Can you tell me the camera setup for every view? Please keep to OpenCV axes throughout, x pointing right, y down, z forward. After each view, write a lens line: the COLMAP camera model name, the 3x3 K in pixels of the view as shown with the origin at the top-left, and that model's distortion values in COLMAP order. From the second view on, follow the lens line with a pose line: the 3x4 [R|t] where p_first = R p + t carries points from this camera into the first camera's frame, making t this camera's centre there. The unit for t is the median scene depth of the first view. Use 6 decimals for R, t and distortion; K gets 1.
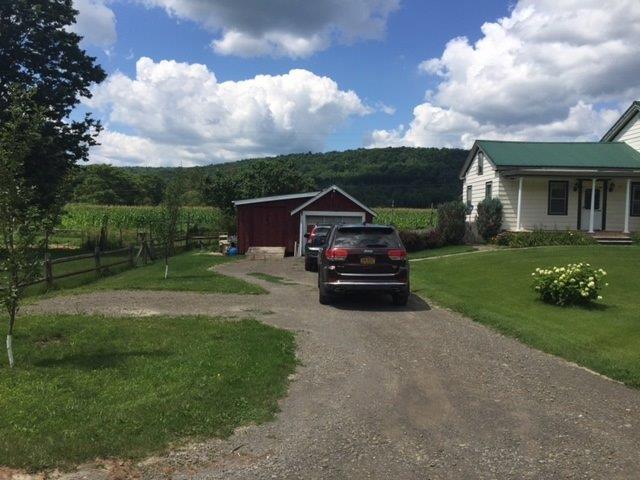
lens RADIAL K [[559.5, 0, 303.0], [0, 559.5, 241.7], [0, 0, 1]] dist [0.086407, -0.115992]
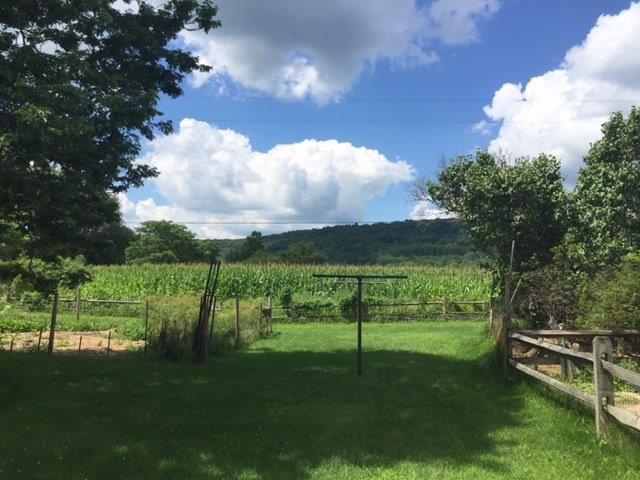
lens RADIAL K [[559.5, 0, 319.9], [0, 559.5, 240.1], [0, 0, 1]] dist [0.086407, -0.115992]
pose [[0.998721, -0.000611, -0.050566, -0.153796], [-0.005946, 0.991571, -0.129426, -0.007600], [0.050219, 0.129561, 0.990299, 0.375524]]
